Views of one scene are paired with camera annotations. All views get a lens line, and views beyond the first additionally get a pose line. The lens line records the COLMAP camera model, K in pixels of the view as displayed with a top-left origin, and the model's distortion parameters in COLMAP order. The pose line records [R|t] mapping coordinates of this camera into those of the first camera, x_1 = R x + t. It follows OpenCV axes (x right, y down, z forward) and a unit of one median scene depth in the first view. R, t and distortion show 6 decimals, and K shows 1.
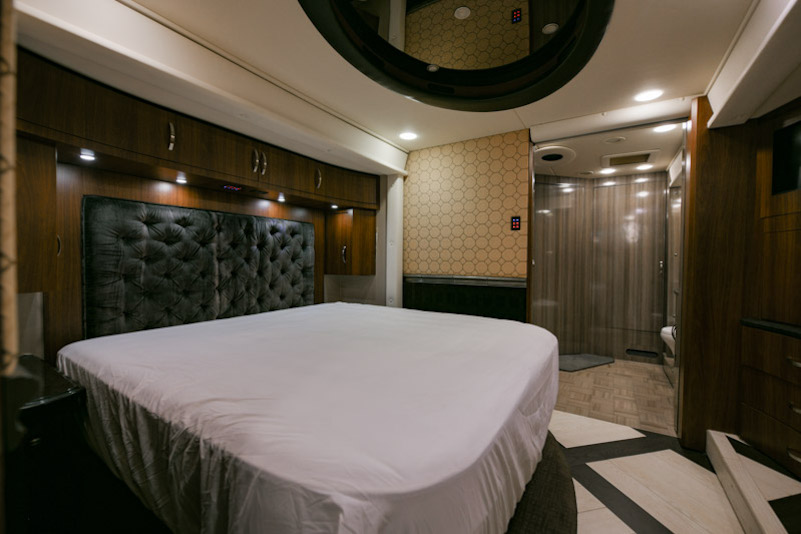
lens RADIAL K [[329.3, 0, 402.4], [0, 329.3, 268.8], [0, 0, 1]] dist [-0.018152, -0.000090]
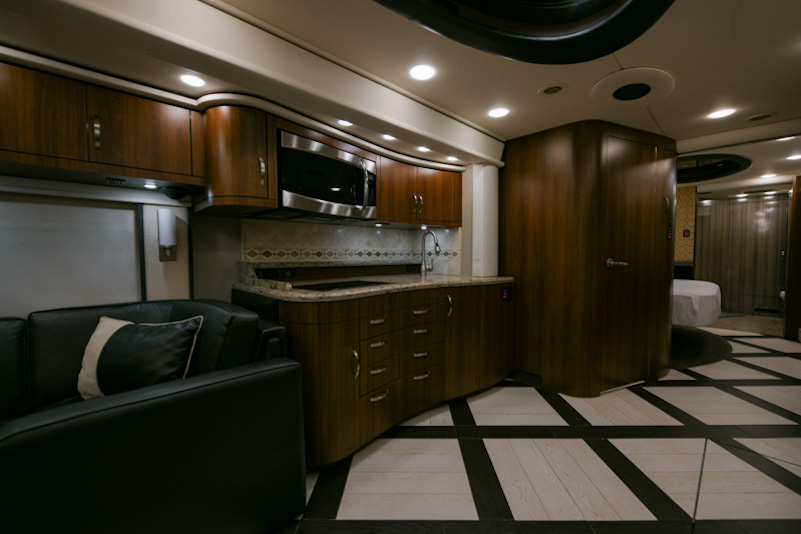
lens RADIAL K [[321.6, 0, 404.1], [0, 321.6, 268.8], [0, 0, 1]] dist [-0.009470, -0.000150]
pose [[0.971761, -0.002573, -0.235953, -0.769611], [0.007639, 0.999760, 0.020557, 0.018787], [0.235843, -0.021779, 0.971547, -1.146091]]
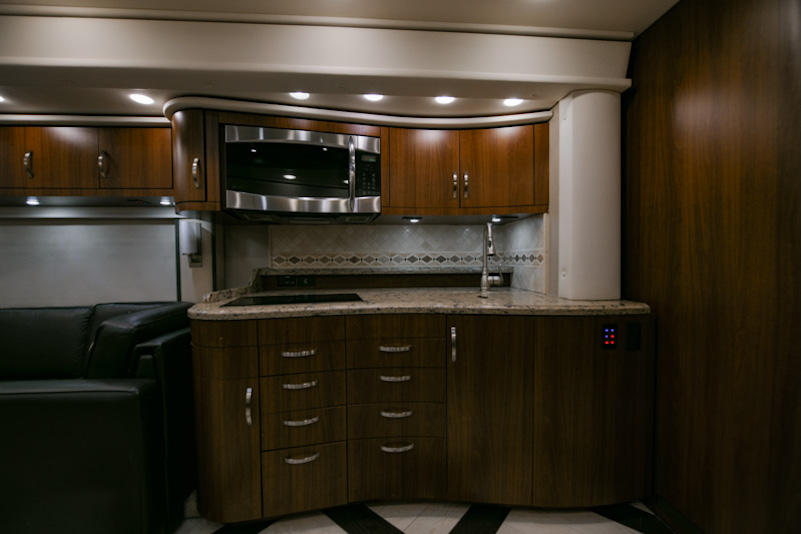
lens RADIAL K [[321.6, 0, 404.1], [0, 321.6, 268.8], [0, 0, 1]] dist [-0.009470, -0.000150]
pose [[0.602183, 0.005711, -0.798338, -0.509566], [-0.002379, 0.999983, 0.005359, 0.011627], [0.798355, -0.001328, 0.602186, -0.687557]]
